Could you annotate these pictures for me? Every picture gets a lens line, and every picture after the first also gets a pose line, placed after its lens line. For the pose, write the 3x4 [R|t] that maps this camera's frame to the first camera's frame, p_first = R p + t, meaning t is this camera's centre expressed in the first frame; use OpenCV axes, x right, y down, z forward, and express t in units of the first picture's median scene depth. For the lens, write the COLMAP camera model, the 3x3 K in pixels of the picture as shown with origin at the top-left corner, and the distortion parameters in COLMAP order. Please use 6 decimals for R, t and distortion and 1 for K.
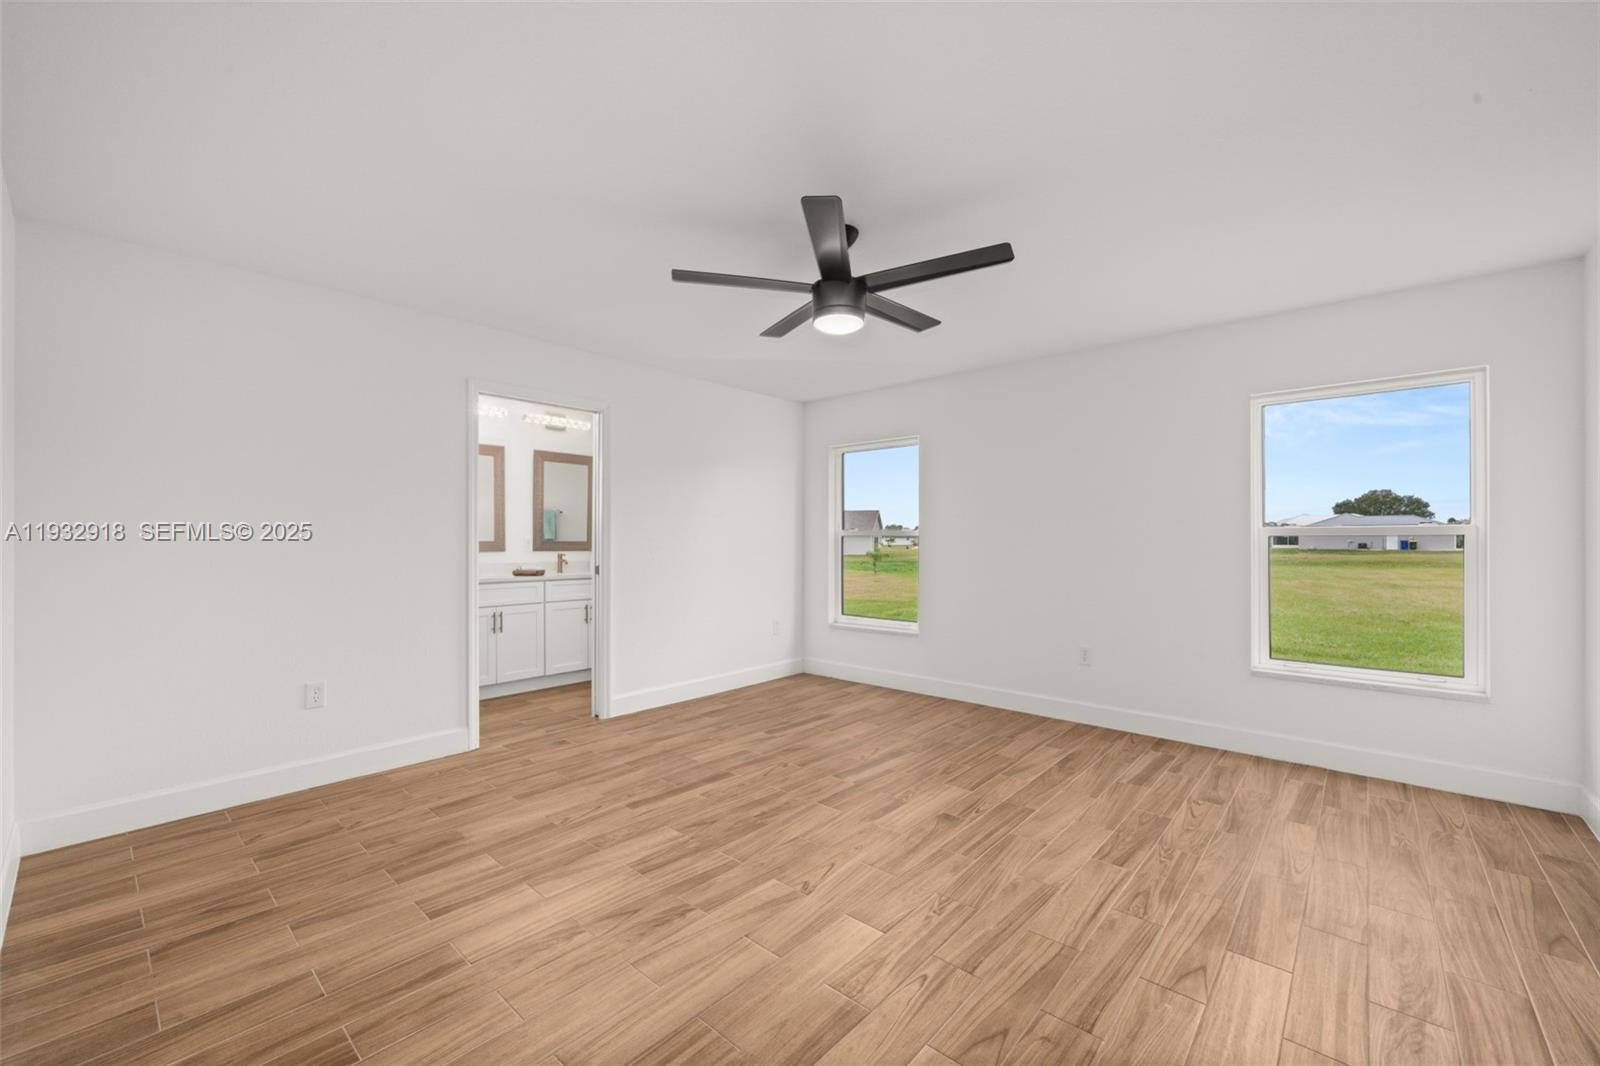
lens RADIAL K [[643.7, 0, 786.9], [0, 643.7, 542.6], [0, 0, 1]] dist [-0.002358, 0.000125]
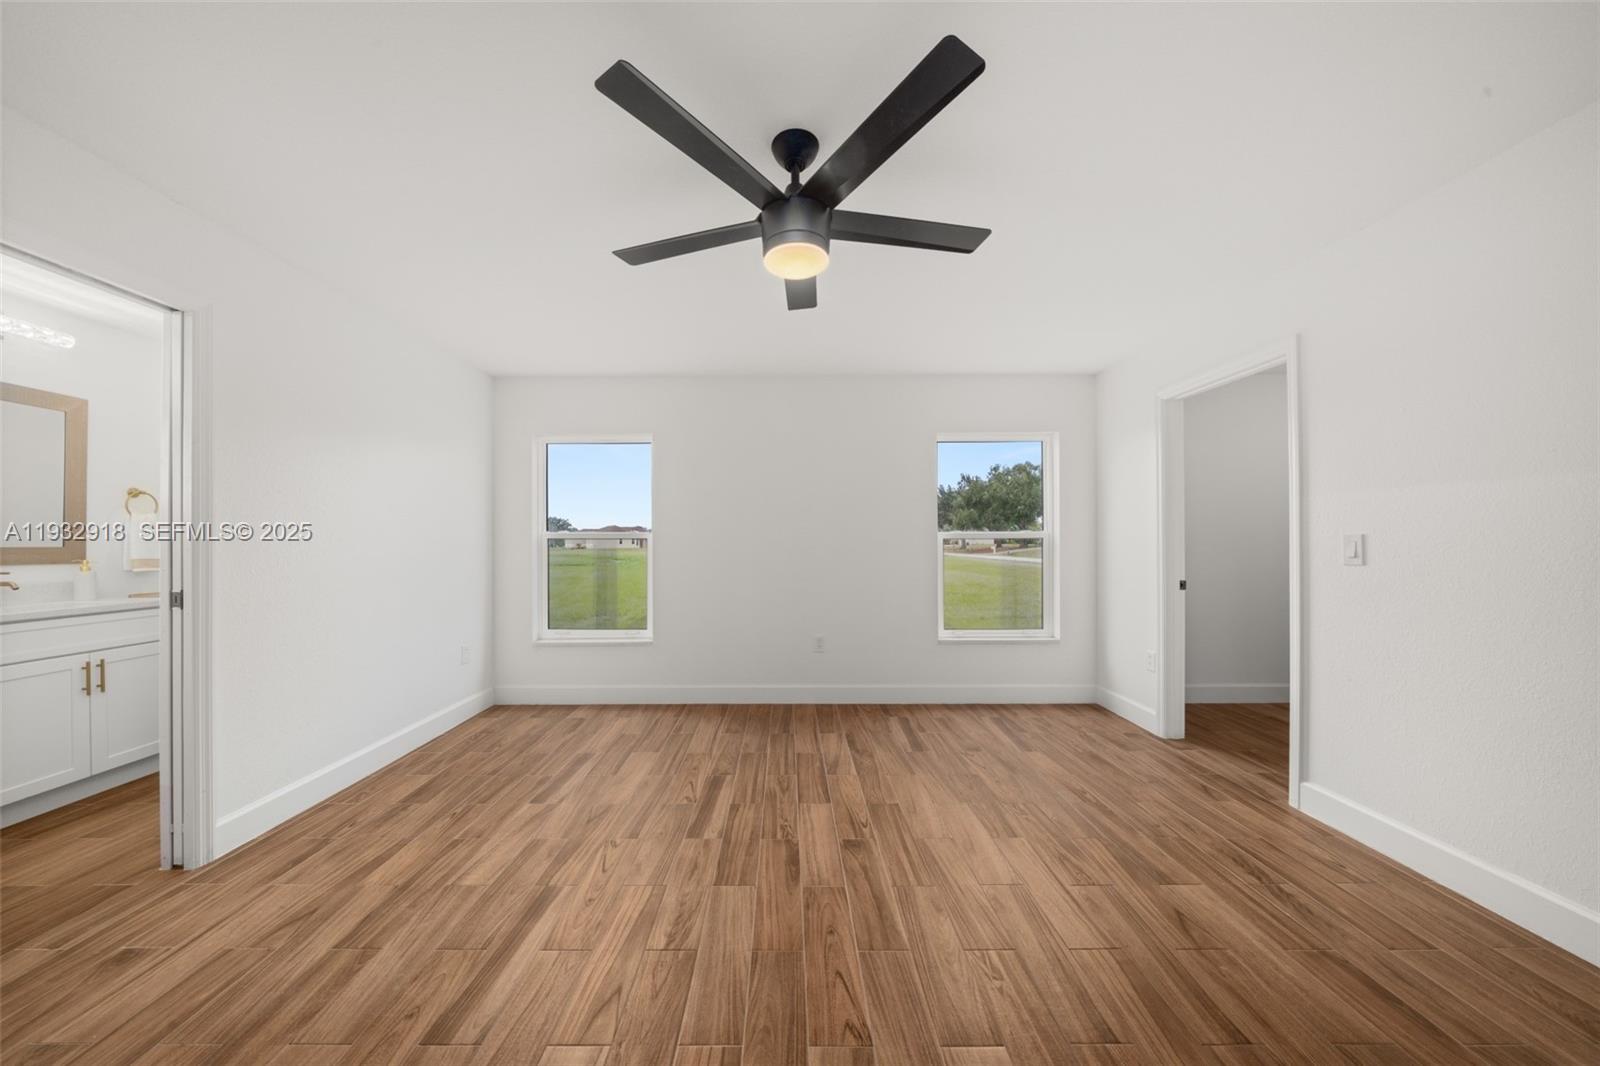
lens RADIAL K [[548.2, 0, 786.5], [0, 548.2, 539.3], [0, 0, 1]] dist [-0.005705, 0.000125]
pose [[0.741695, 0.000919, 0.670737, -0.270314], [0.006014, 0.999950, -0.008019, -0.000958], [-0.670711, 0.009982, 0.741652, 0.378642]]
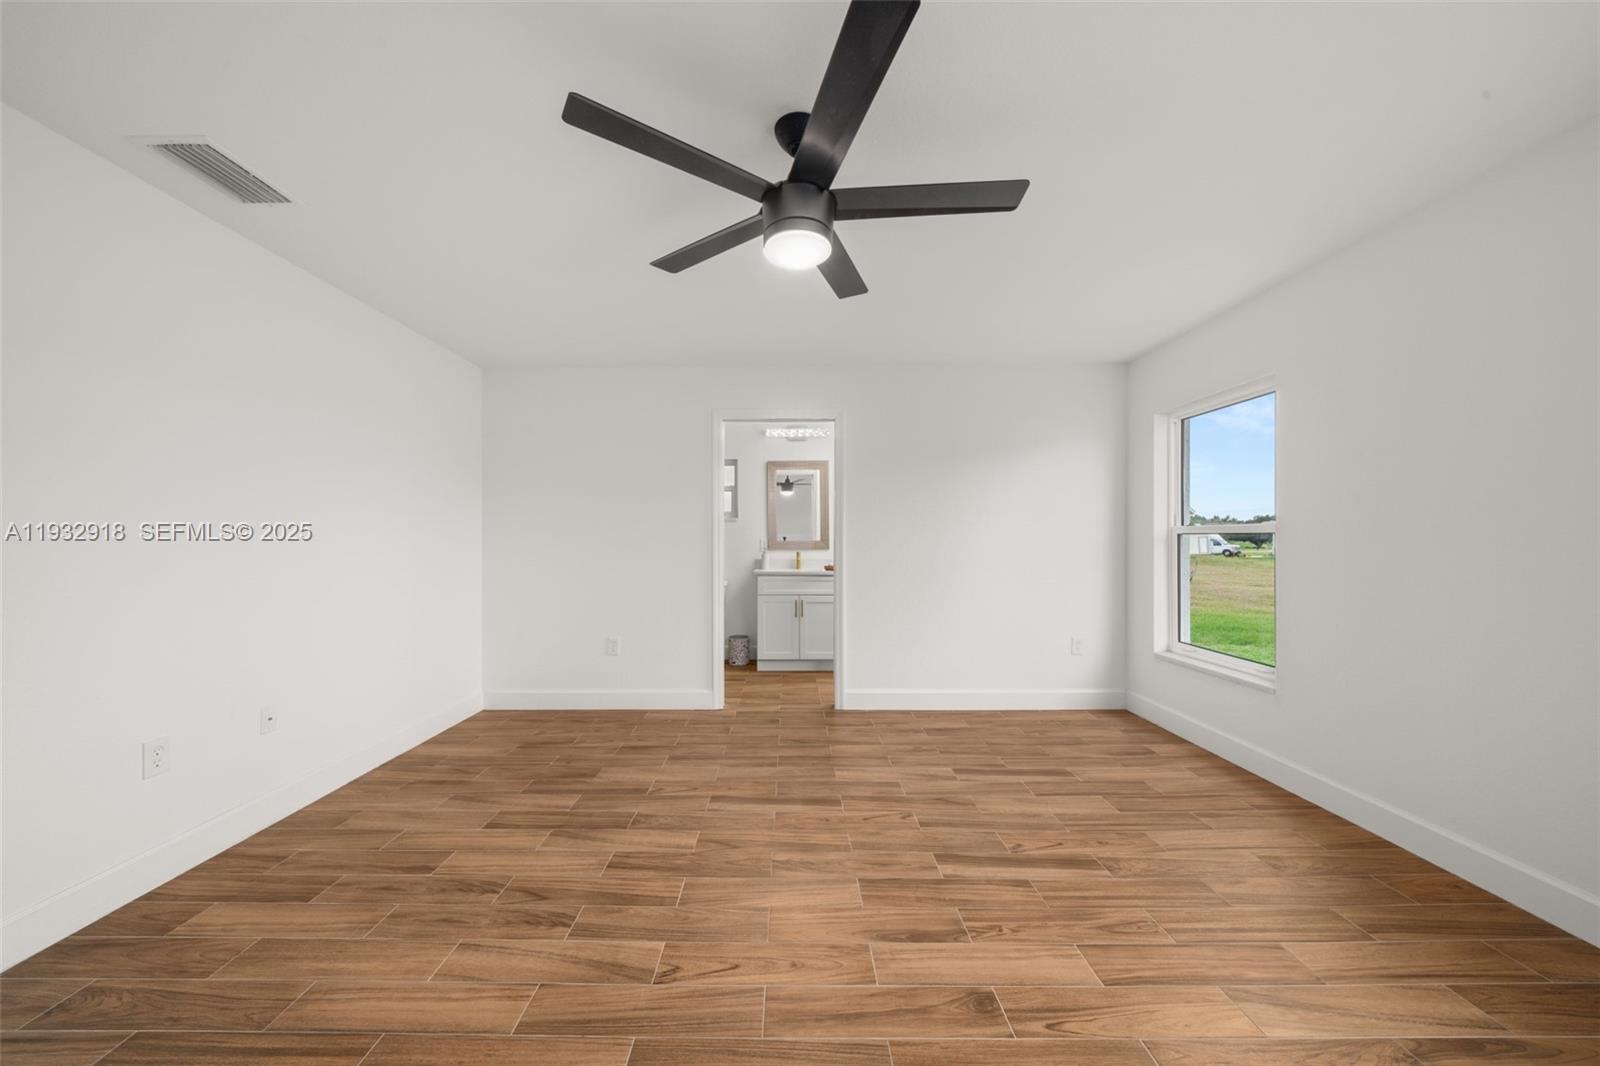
lens RADIAL K [[548.2, 0, 786.5], [0, 548.2, 539.3], [0, 0, 1]] dist [-0.005705, 0.000125]
pose [[0.665096, -0.001309, -0.746757, 0.399005], [-0.001458, 0.999994, -0.003052, -0.001392], [0.746757, 0.003119, 0.665090, 0.413007]]
